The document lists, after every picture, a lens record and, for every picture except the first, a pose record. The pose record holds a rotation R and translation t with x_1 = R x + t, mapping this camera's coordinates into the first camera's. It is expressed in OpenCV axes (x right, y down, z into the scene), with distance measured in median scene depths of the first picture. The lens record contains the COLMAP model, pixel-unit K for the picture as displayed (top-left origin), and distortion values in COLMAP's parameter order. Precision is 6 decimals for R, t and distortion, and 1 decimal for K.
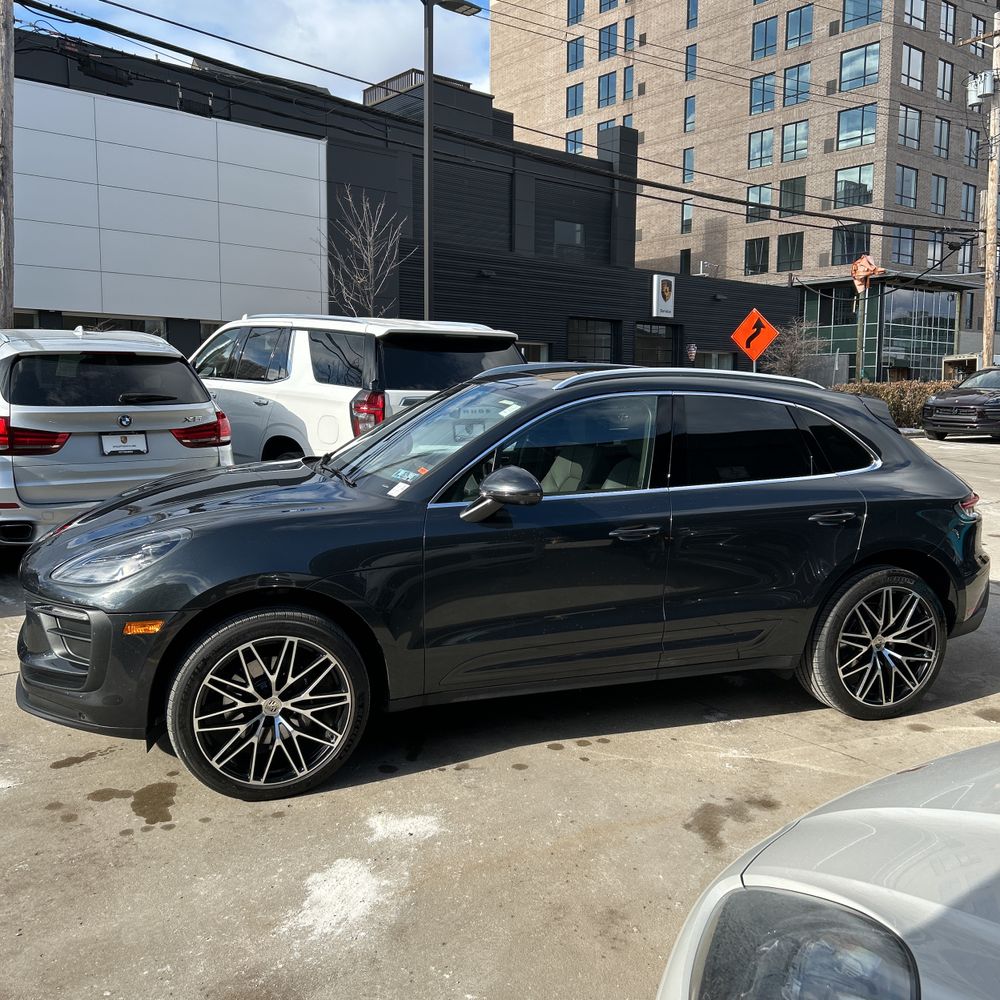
lens RADIAL K [[1002.2, 0, 516.7], [0, 1002.2, 487.6], [0, 0, 1]] dist [0.010867, 0.000000]
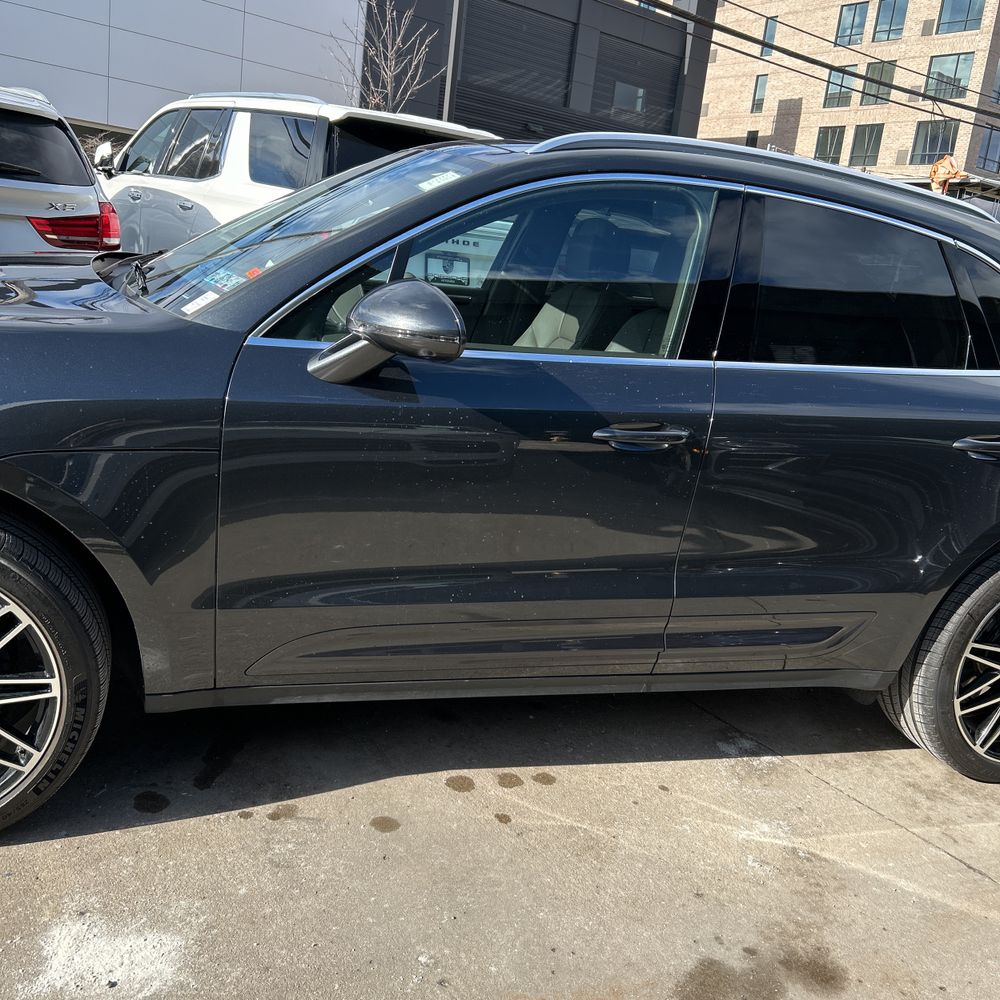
lens RADIAL K [[1002.2, 0, 502.9], [0, 1002.2, 501.0], [0, 0, 1]] dist [0.010867, 0.000000]
pose [[0.993010, 0.114792, -0.027453, 0.059446], [-0.110170, 0.984925, 0.133358, 0.014783], [0.042348, -0.129401, 0.990688, 0.432475]]
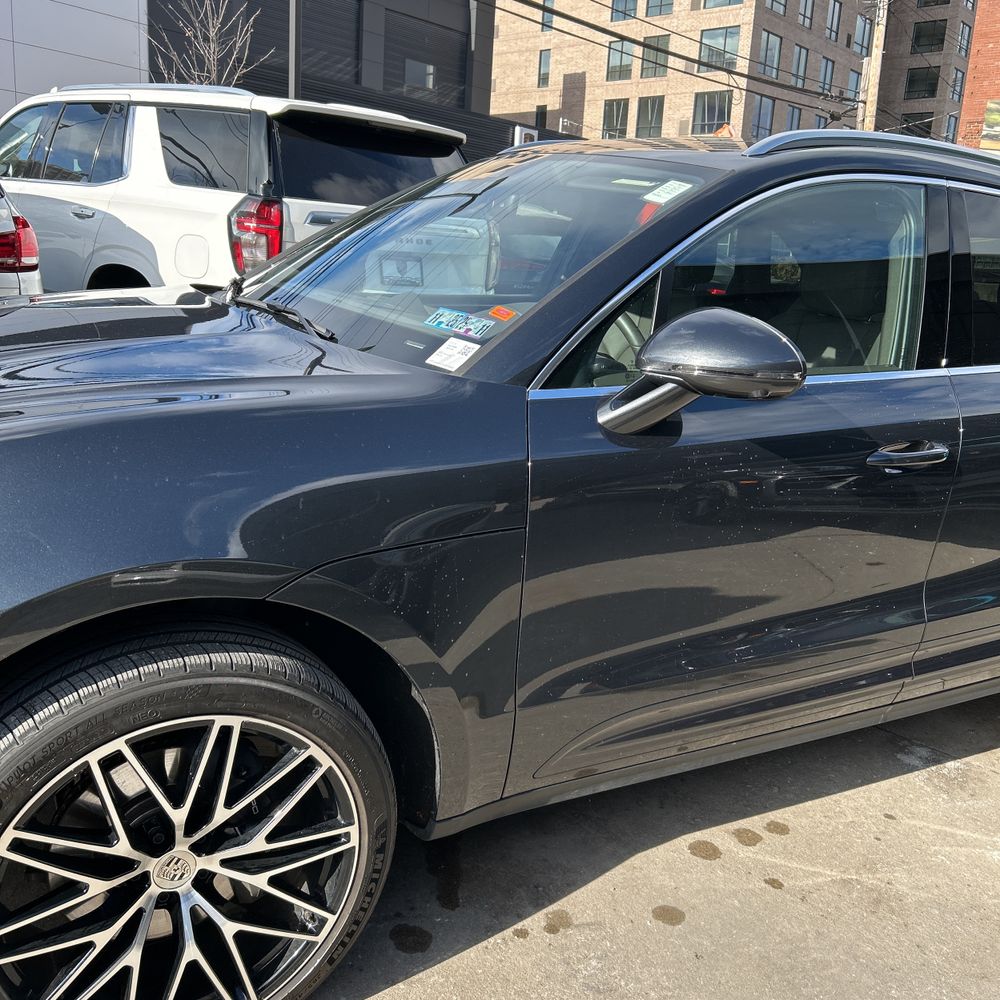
lens RADIAL K [[1002.2, 0, 504.3], [0, 1002.2, 498.6], [0, 0, 1]] dist [0.010867, 0.000000]
pose [[0.987187, 0.016389, 0.158725, -0.151364], [-0.038422, 0.989860, 0.136754, 0.003857], [-0.154875, -0.141100, 0.977806, 0.508176]]
